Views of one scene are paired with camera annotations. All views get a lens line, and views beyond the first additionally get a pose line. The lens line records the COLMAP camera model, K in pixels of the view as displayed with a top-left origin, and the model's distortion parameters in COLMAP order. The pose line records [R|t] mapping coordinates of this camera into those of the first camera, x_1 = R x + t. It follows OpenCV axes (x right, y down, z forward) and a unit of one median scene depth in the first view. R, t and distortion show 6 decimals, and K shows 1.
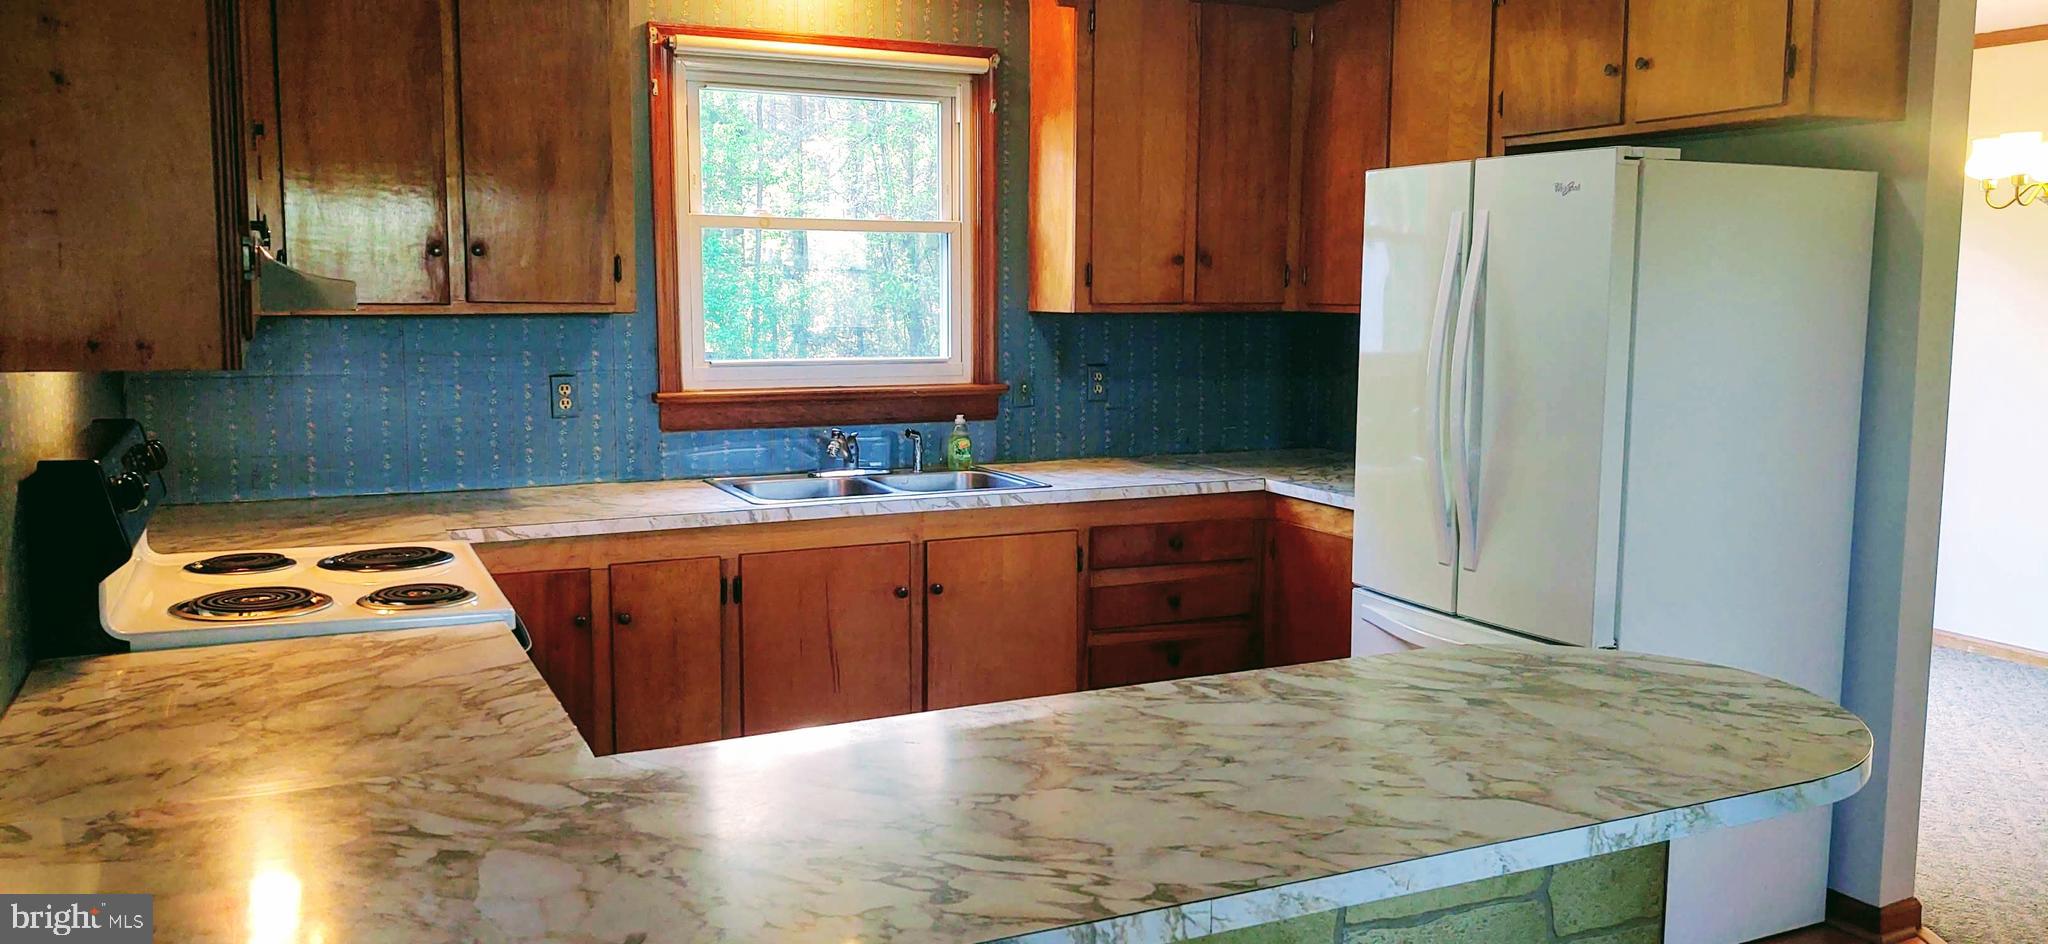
lens RADIAL K [[1548.8, 0, 1024.7], [0, 1548.8, 465.6], [0, 0, 1]] dist [0.028056, -0.010297]
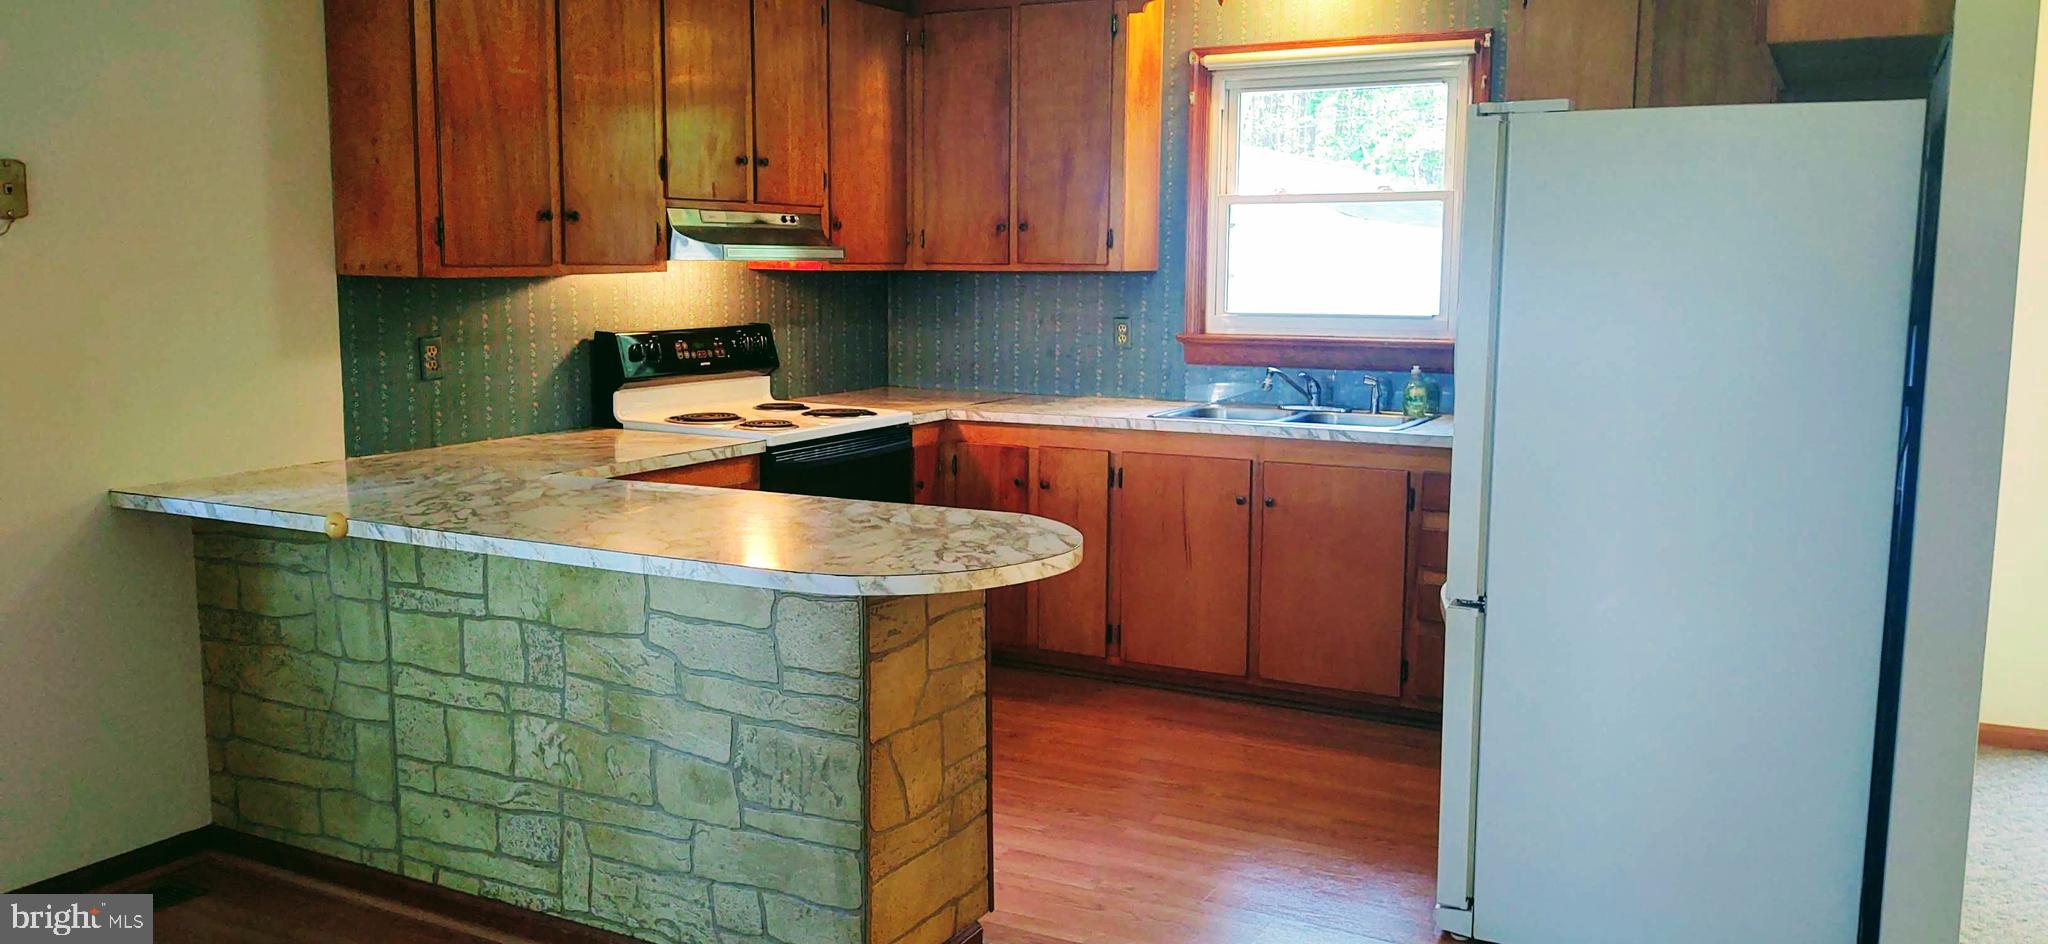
lens RADIAL K [[1548.8, 0, 1026.3], [0, 1548.8, 473.0], [0, 0, 1]] dist [0.028056, -0.010297]
pose [[0.582501, 0.110228, -0.805321, 0.786691], [-0.094701, 0.993218, 0.067448, -0.006181], [0.807295, 0.036976, 0.588989, 0.134793]]
